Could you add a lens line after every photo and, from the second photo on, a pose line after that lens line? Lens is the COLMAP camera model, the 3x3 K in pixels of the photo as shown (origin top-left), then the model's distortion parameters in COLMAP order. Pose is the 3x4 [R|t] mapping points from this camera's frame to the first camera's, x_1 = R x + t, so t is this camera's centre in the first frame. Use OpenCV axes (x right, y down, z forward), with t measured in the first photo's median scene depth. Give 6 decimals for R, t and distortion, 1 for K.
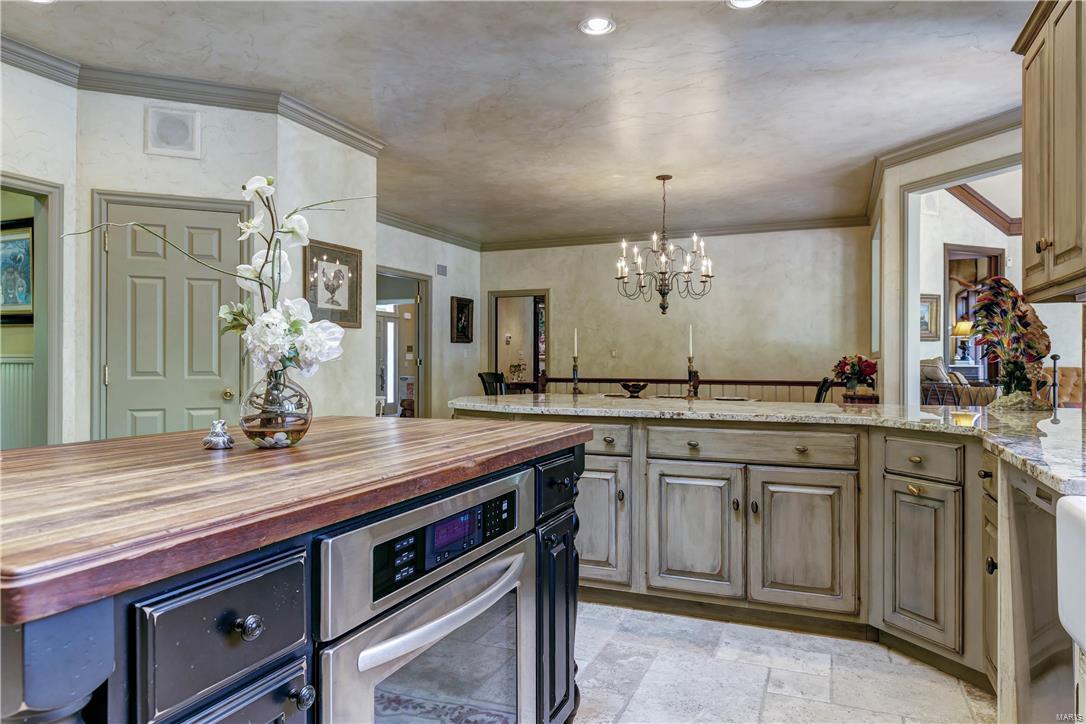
lens RADIAL K [[689.6, 0, 544.5], [0, 689.6, 366.0], [0, 0, 1]] dist [-0.002545, -0.000949]
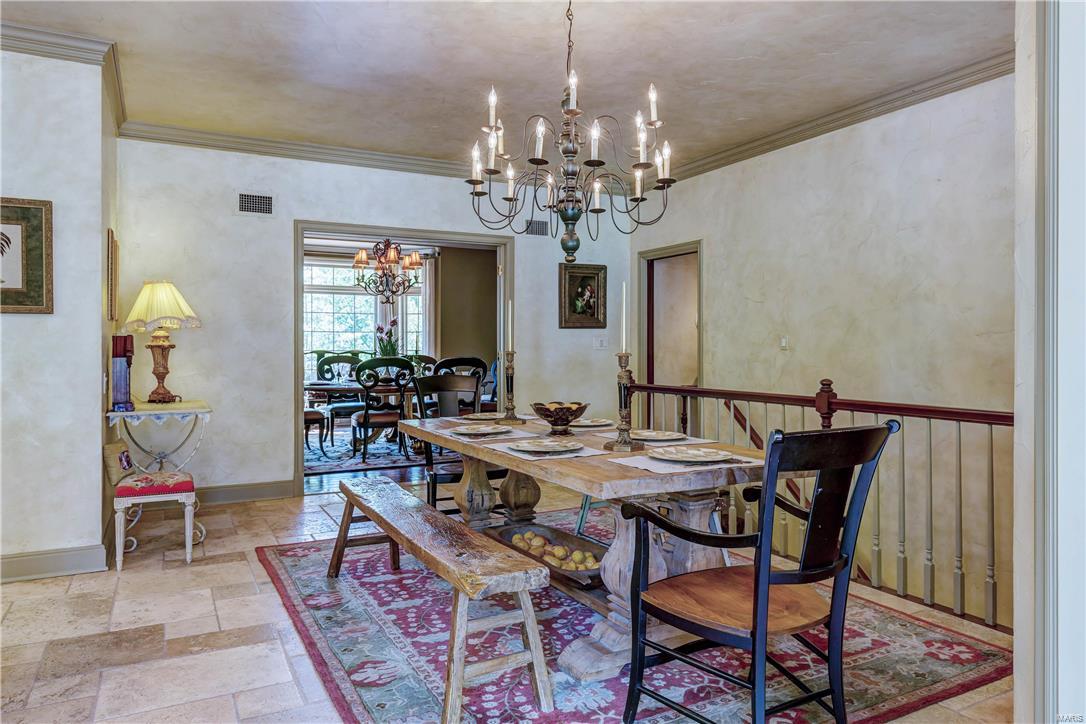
lens RADIAL K [[718.5, 0, 538.8], [0, 718.5, 358.4], [0, 0, 1]] dist [0.008453, 0.000116]
pose [[0.772808, 0.007638, -0.634593, 0.319075], [-0.002387, 0.999955, 0.009130, -0.009954], [0.634635, -0.005541, 0.772792, 0.417014]]
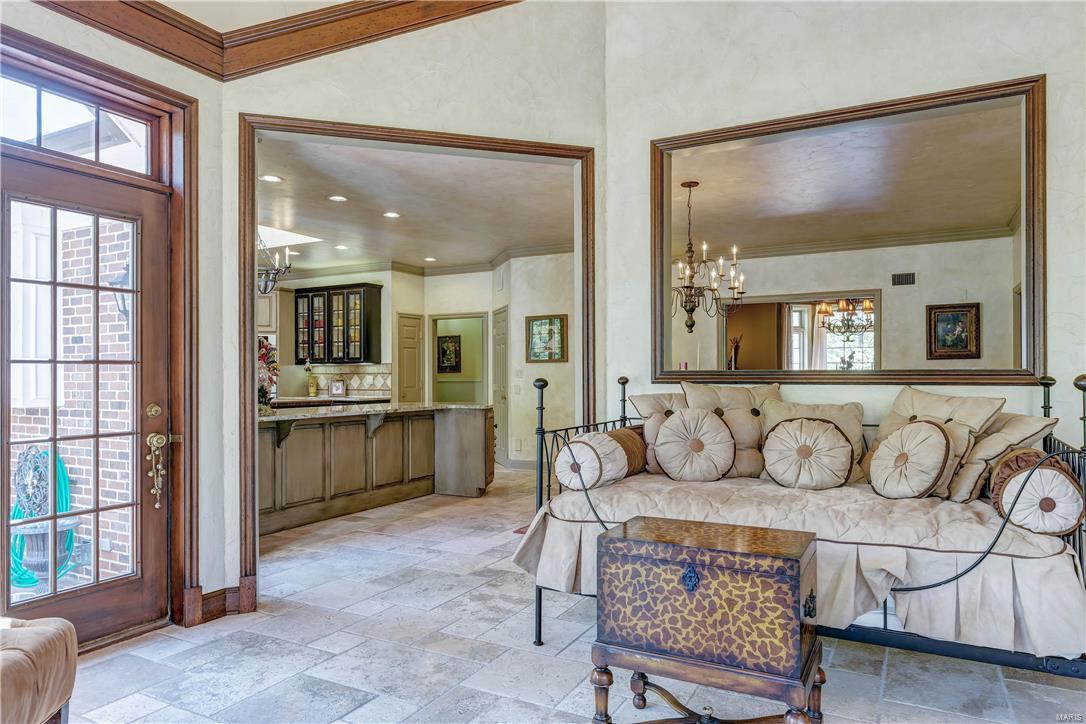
lens RADIAL K [[682.4, 0, 545.8], [0, 682.4, 370.7], [0, 0, 1]] dist [0.014472, 0.000263]
pose [[-0.084771, -0.011056, -0.996339, 0.750618], [-0.004646, 0.999932, -0.010701, -0.009468], [0.996390, 0.003722, -0.084816, 0.605678]]
